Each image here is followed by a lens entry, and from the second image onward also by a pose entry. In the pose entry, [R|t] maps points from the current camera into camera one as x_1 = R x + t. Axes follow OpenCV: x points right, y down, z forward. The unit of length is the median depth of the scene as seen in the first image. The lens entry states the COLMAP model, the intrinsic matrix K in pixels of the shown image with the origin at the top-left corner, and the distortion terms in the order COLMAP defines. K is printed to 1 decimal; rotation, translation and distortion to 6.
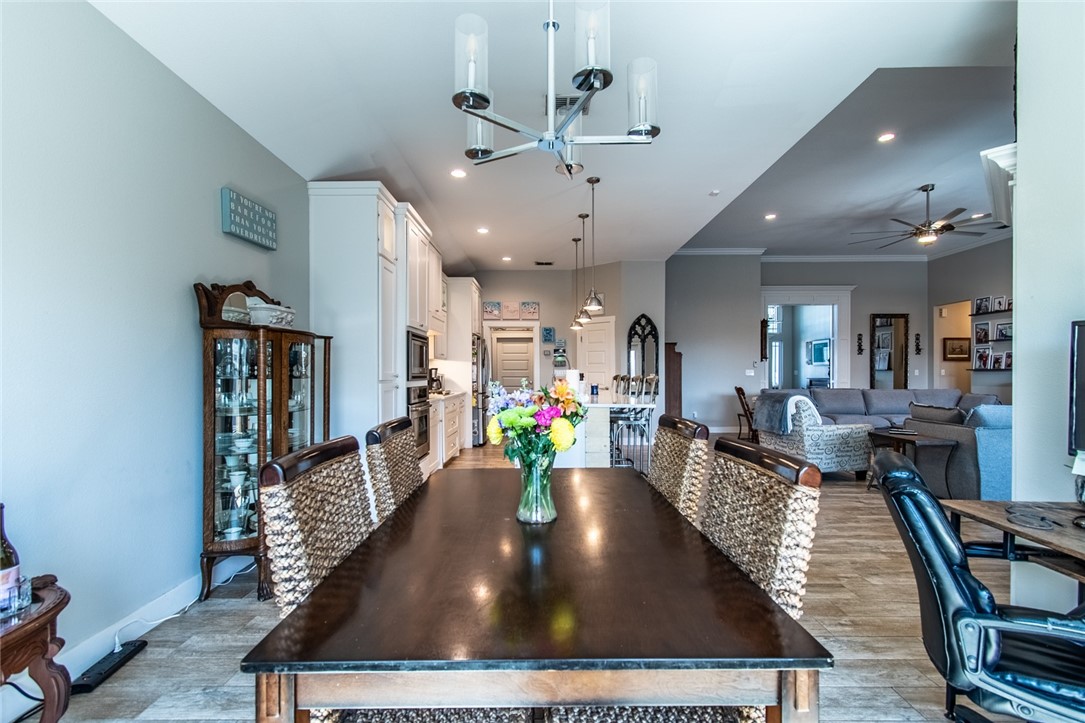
lens RADIAL K [[485.1, 0, 538.2], [0, 485.1, 377.9], [0, 0, 1]] dist [0.001738, -0.001467]
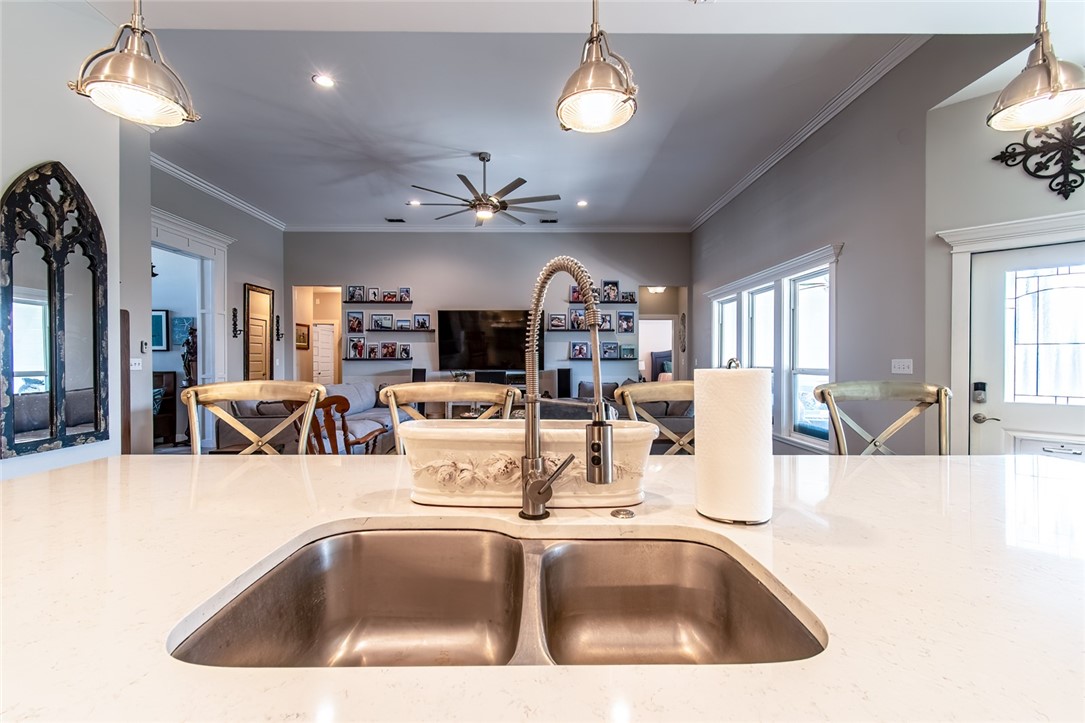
lens RADIAL K [[485.1, 0, 542.3], [0, 485.1, 363.3], [0, 0, 1]] dist [0.001738, -0.001467]
pose [[-0.029735, -0.007307, 0.999531, -0.076871], [0.011306, 0.999907, 0.007646, -0.013414], [-0.999494, 0.011528, -0.029649, 0.723395]]
